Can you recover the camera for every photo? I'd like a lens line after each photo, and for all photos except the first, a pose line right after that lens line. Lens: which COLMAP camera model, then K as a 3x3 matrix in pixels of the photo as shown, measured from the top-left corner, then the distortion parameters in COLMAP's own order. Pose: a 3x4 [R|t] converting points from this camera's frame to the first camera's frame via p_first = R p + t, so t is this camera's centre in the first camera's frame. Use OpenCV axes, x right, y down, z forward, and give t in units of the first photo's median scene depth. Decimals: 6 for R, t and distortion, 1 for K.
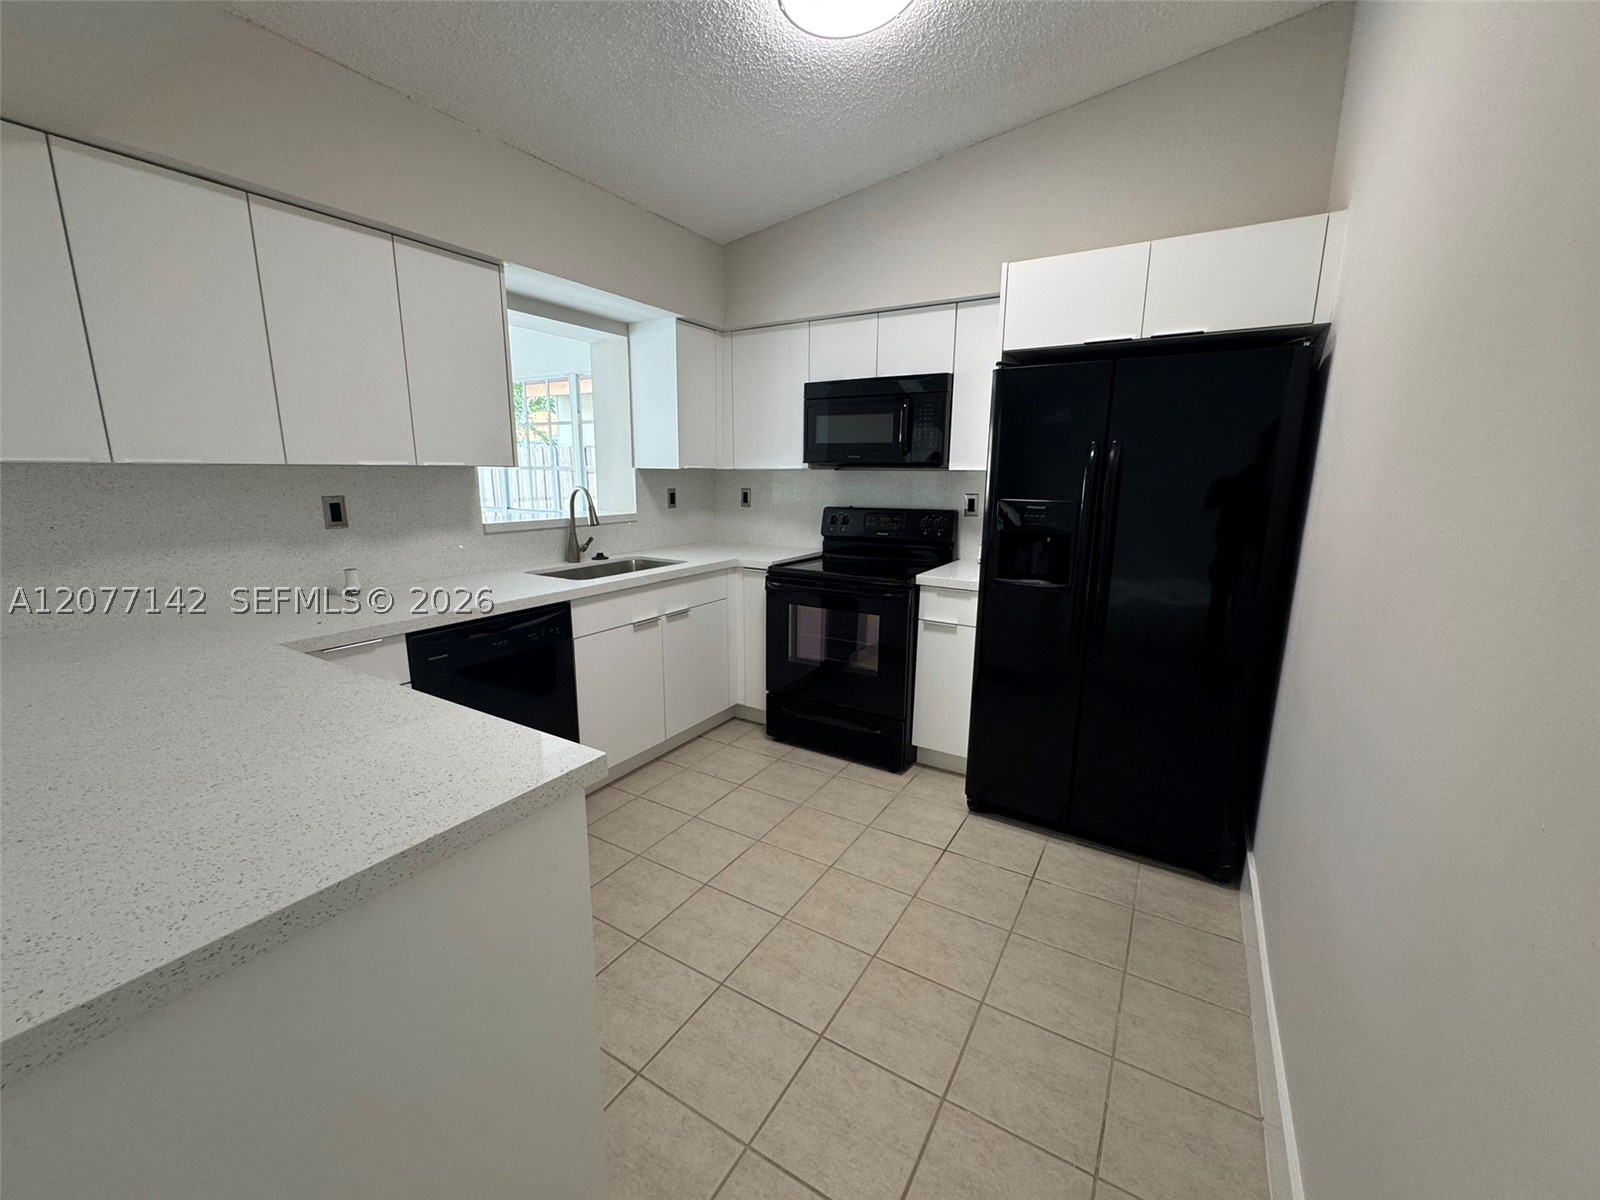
lens RADIAL K [[642.2, 0, 797.2], [0, 642.2, 597.9], [0, 0, 1]] dist [0.002178, -0.001926]
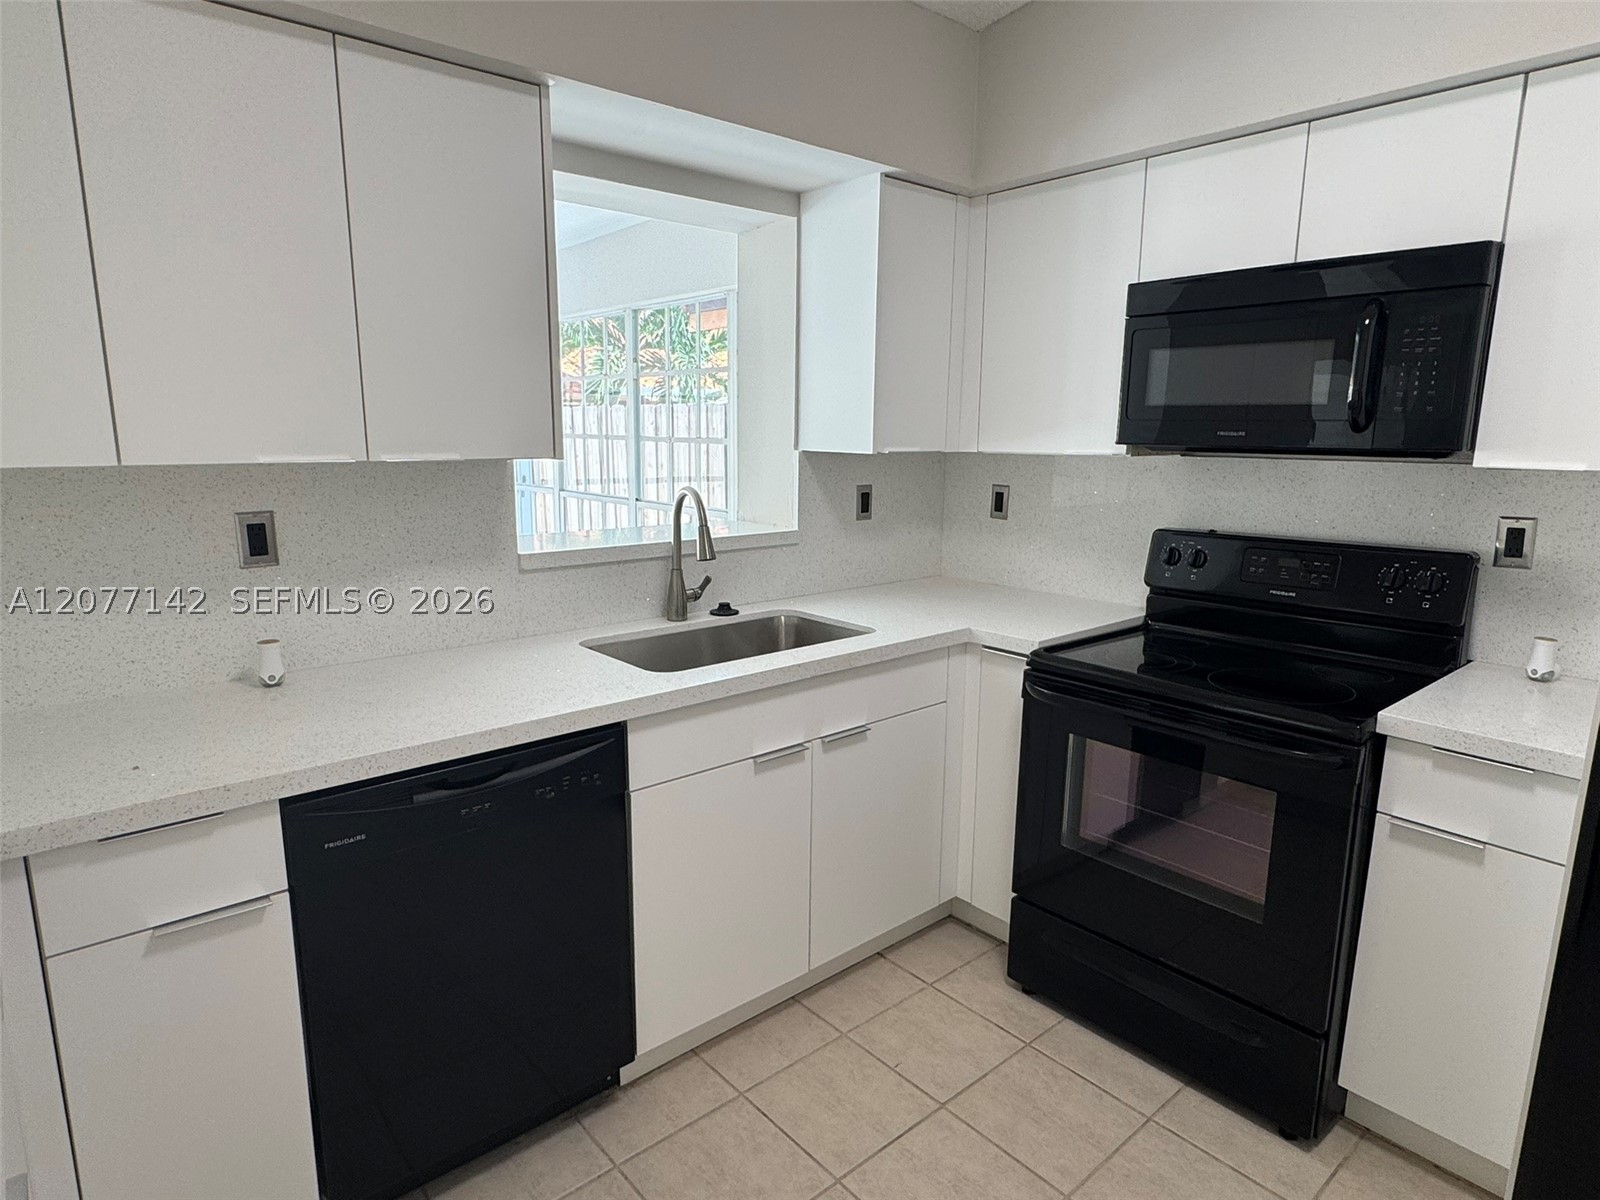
lens RADIAL K [[919.5, 0, 795.0], [0, 919.5, 600.5], [0, 0, 1]] dist [-0.001909, 0.000182]
pose [[0.950785, 0.057248, -0.304518, -0.003723], [-0.060623, 0.998159, -0.001629, -0.080288], [0.303864, 0.020010, 0.952505, 0.272680]]
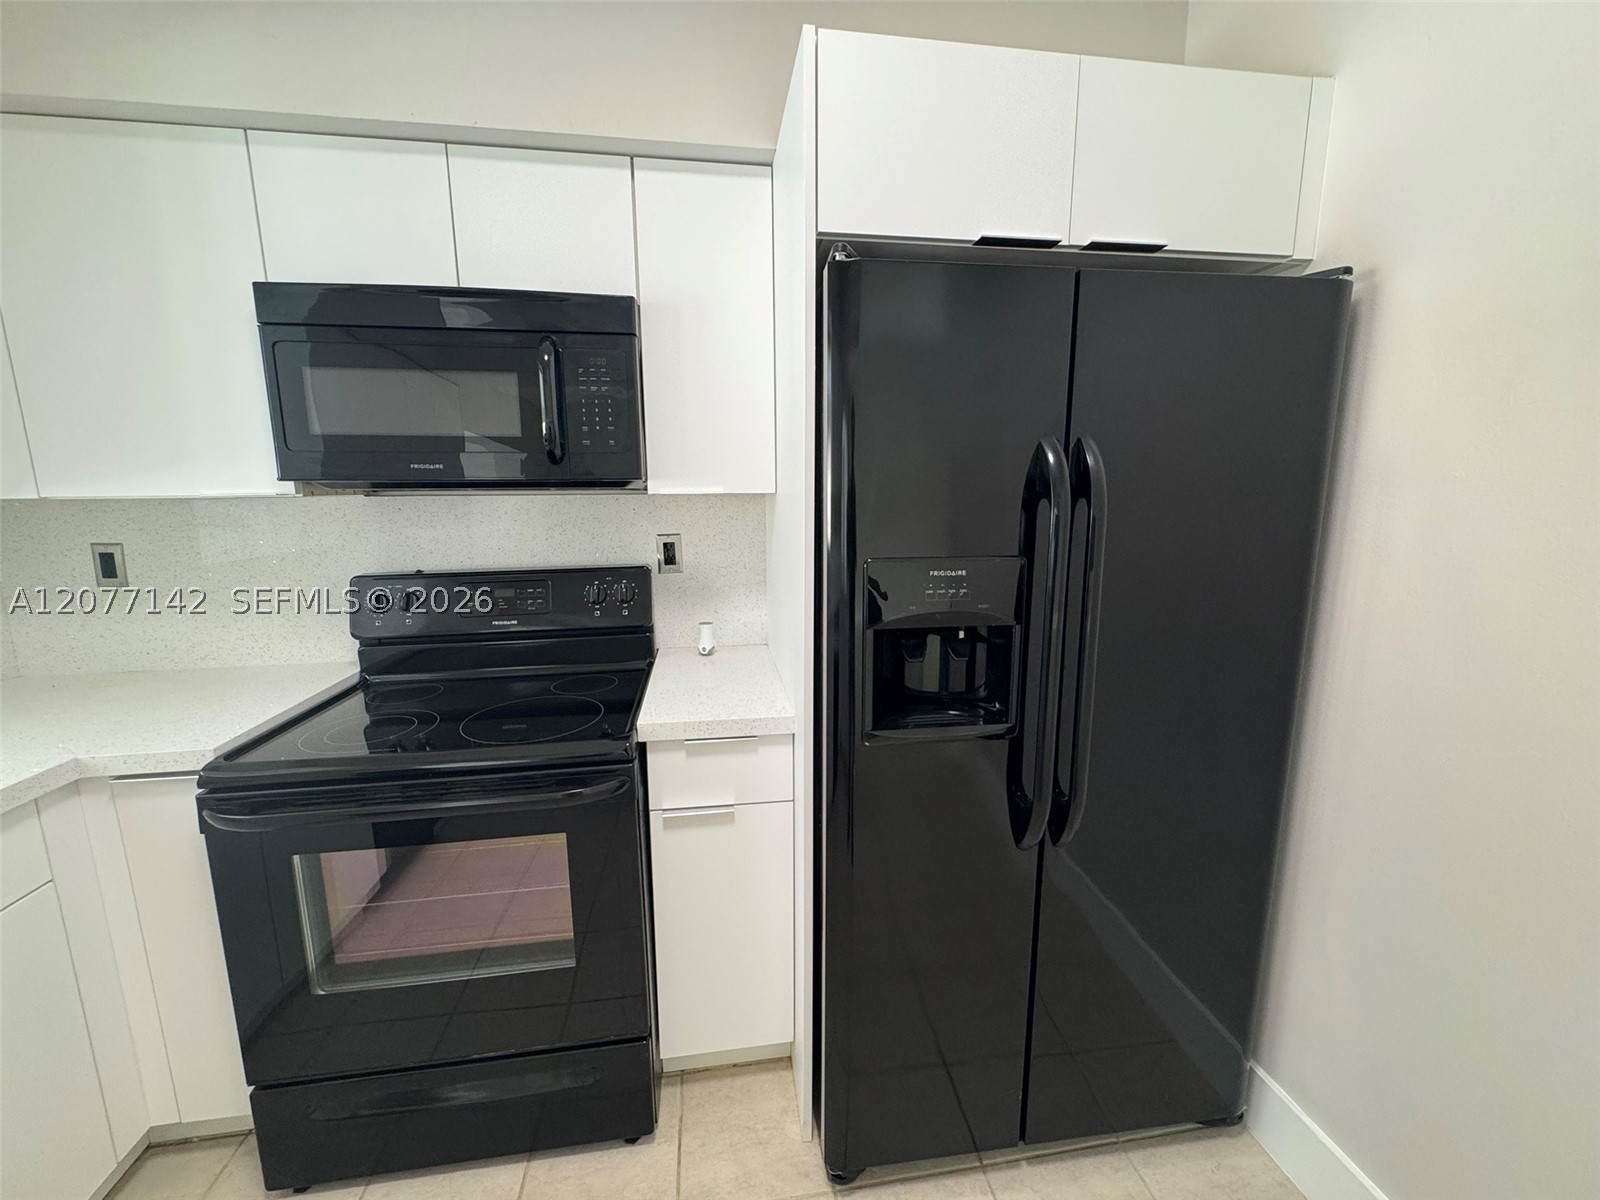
lens RADIAL K [[642.2, 0, 803.0], [0, 642.2, 600.5], [0, 0, 1]] dist [0.002178, -0.001926]
pose [[0.764579, -0.120682, 0.633131, -0.003989], [0.135316, 0.990477, 0.025387, -0.110225], [-0.630165, 0.066262, 0.773629, 0.527792]]
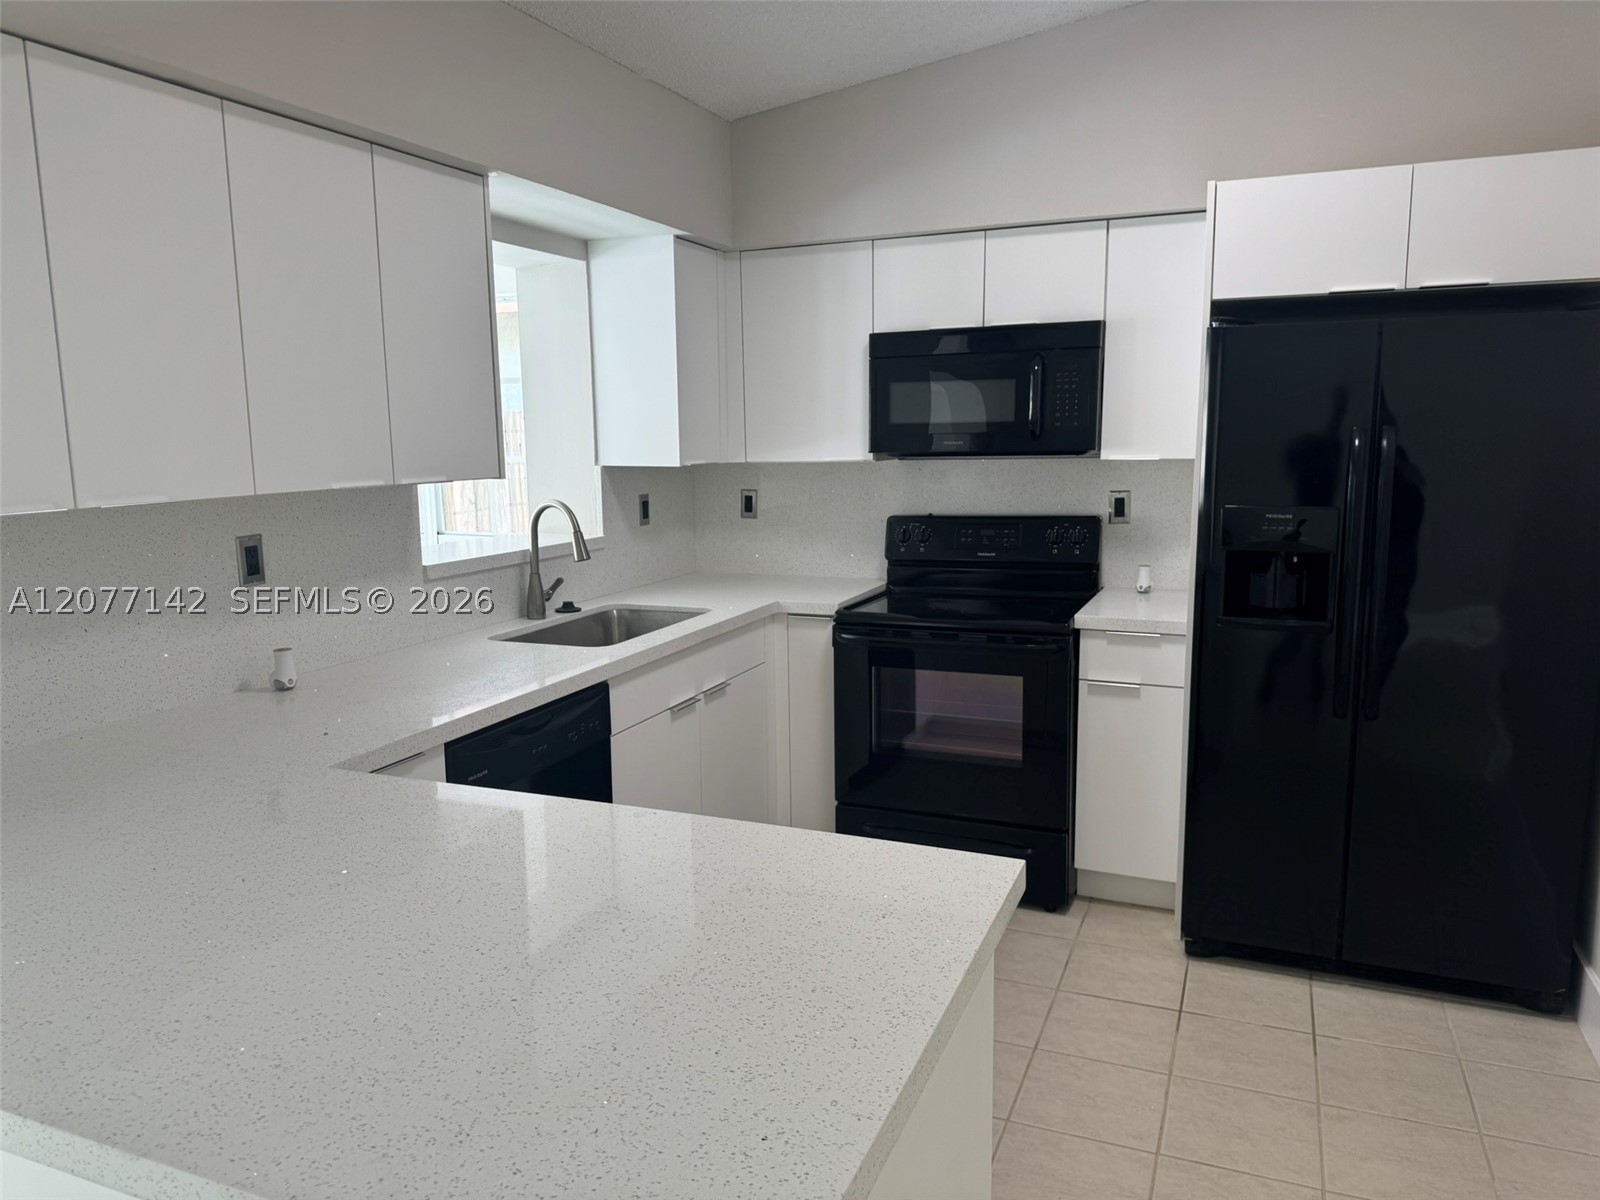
lens RADIAL K [[1113.9, 0, 776.6], [0, 1113.9, 608.2], [0, 0, 1]] dist [0.038382, -0.058803]
pose [[0.990447, -0.044195, 0.130619, -0.265226], [0.049128, 0.998186, -0.034793, -0.016401], [-0.128844, 0.040878, 0.990822, -0.126076]]
